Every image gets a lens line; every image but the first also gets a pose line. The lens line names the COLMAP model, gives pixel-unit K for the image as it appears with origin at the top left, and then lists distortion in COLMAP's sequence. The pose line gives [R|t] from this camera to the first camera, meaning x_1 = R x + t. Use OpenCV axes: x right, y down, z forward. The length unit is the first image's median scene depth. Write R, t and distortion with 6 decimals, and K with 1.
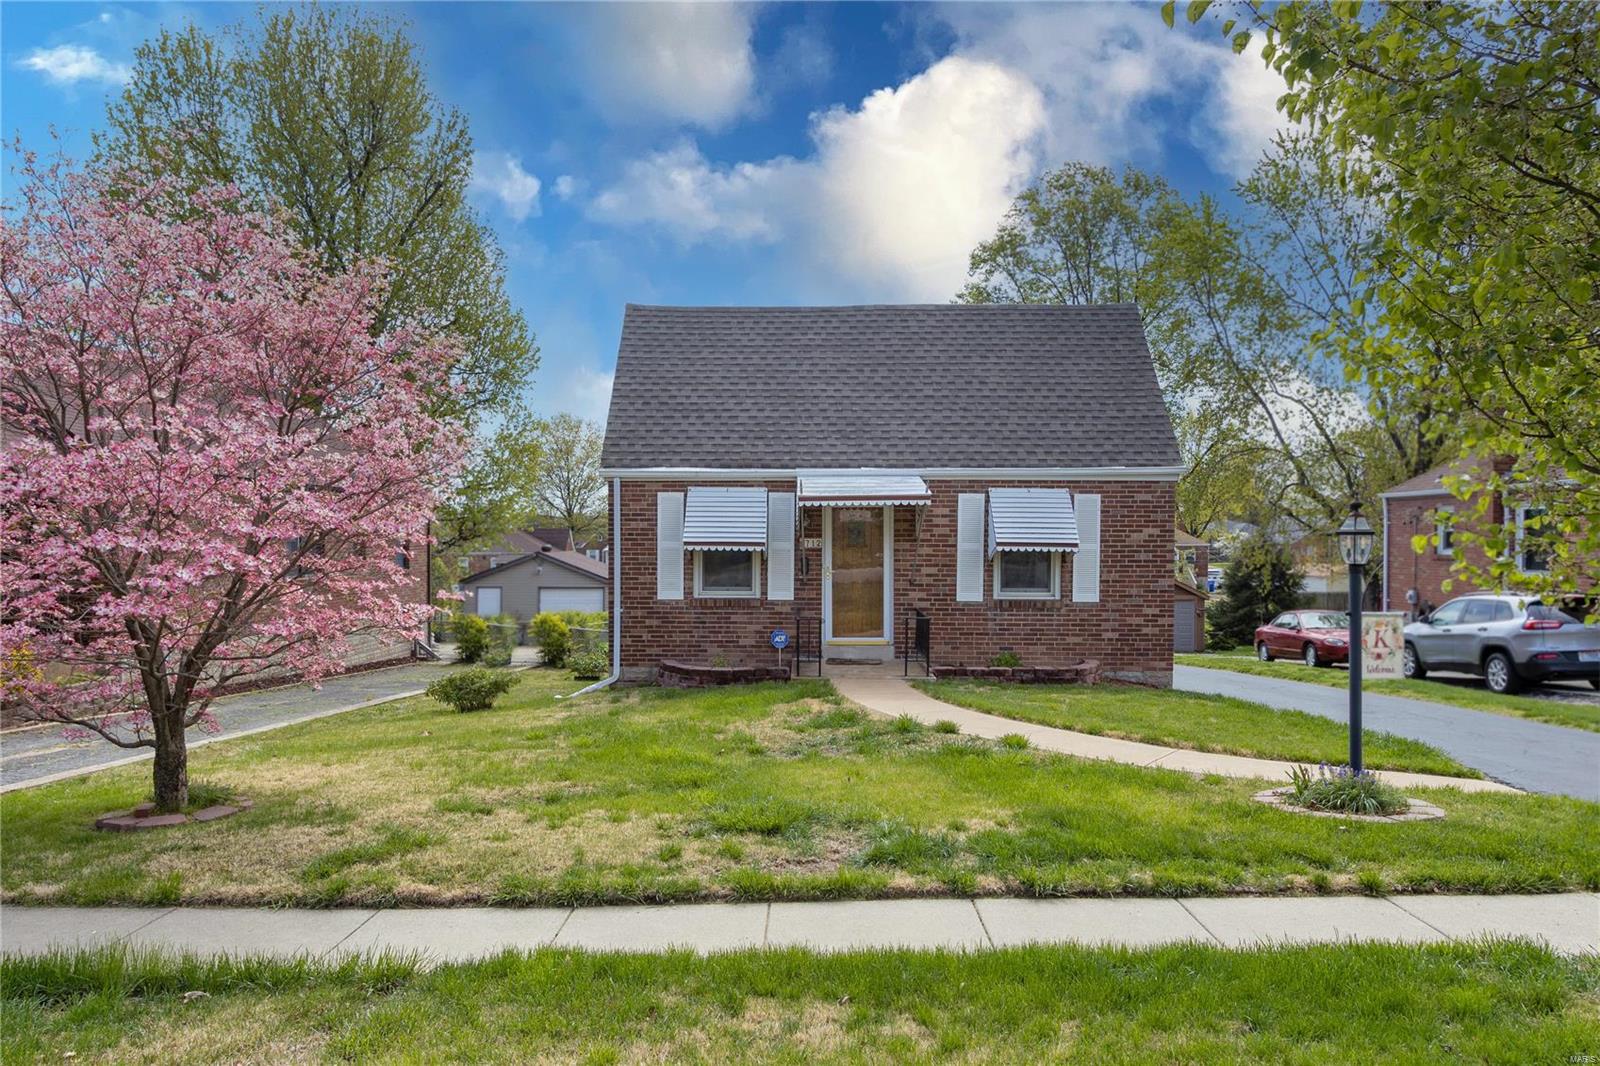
lens RADIAL K [[1140.3, 0, 801.1], [0, 1140.3, 530.7], [0, 0, 1]] dist [-0.006195, -0.001613]
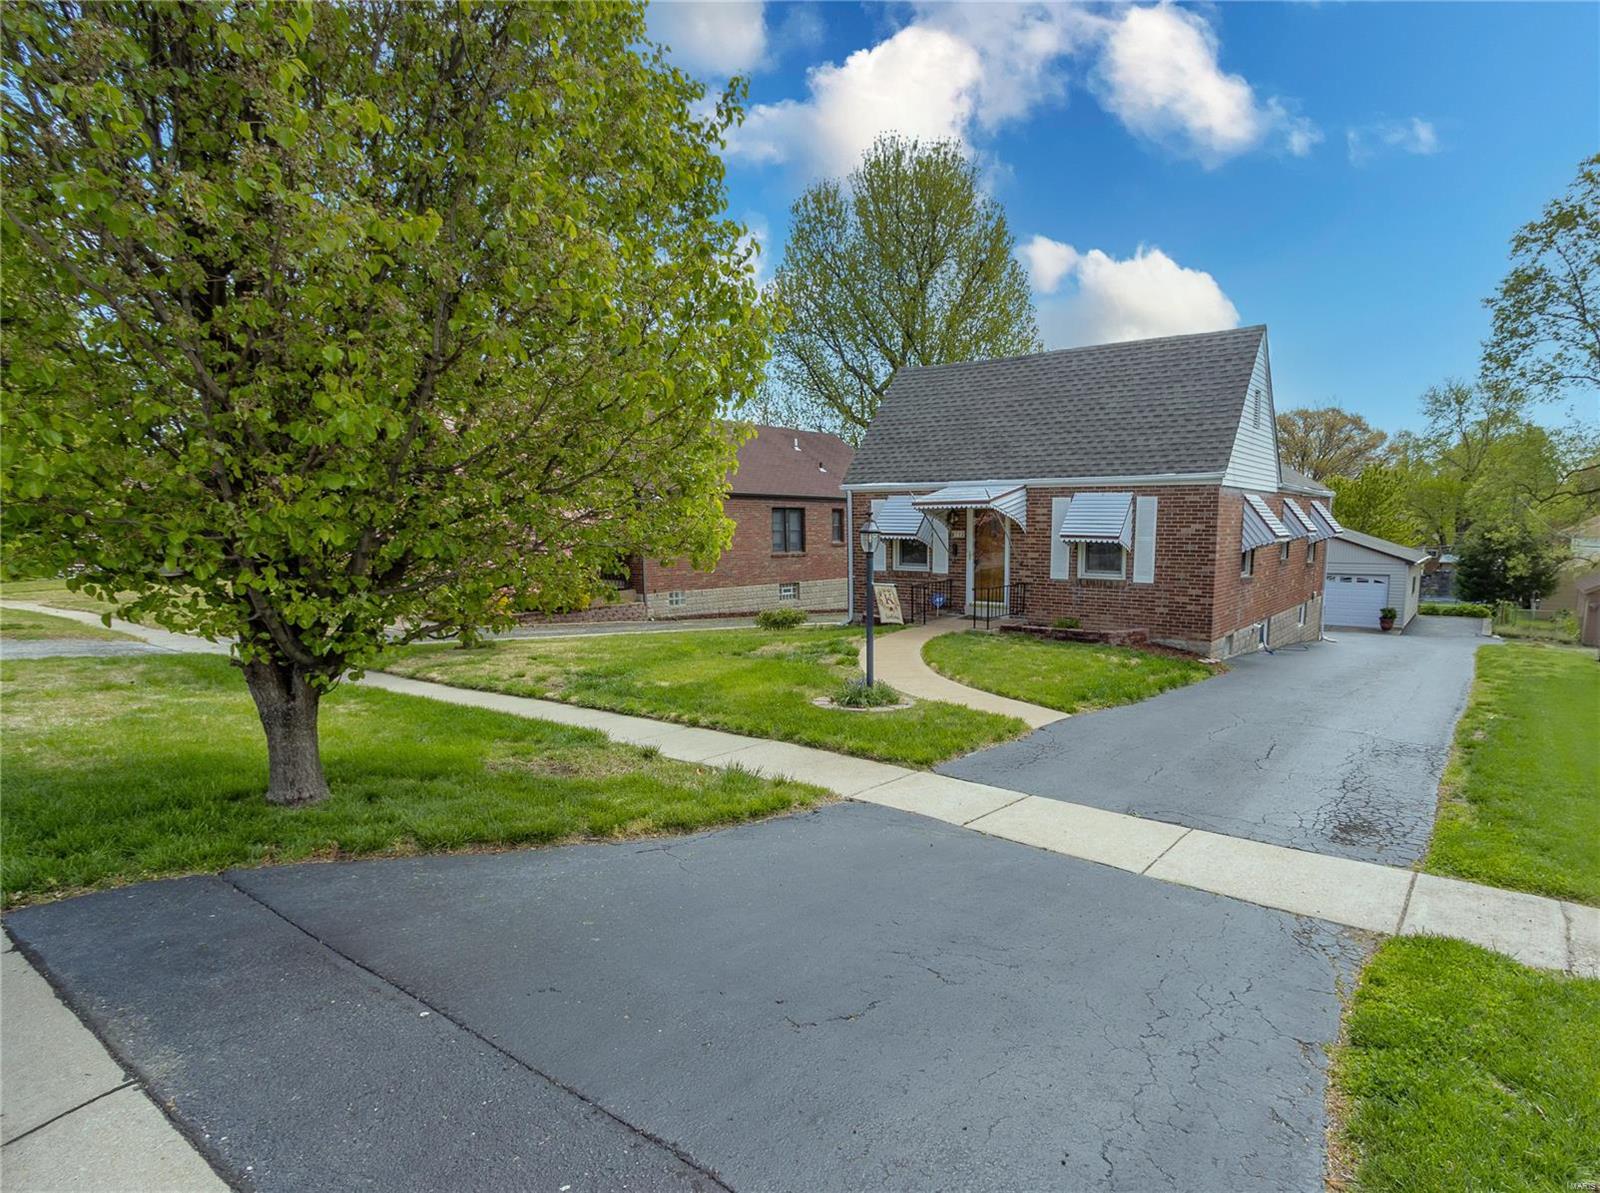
lens RADIAL K [[897.3, 0, 801.9], [0, 897.3, 603.4], [0, 0, 1]] dist [0.007050, 0.001350]
pose [[0.802349, 0.053335, -0.594467, 0.536194], [0.001630, 0.995800, 0.091543, -0.006324], [0.596852, -0.074419, 0.798892, -0.021989]]
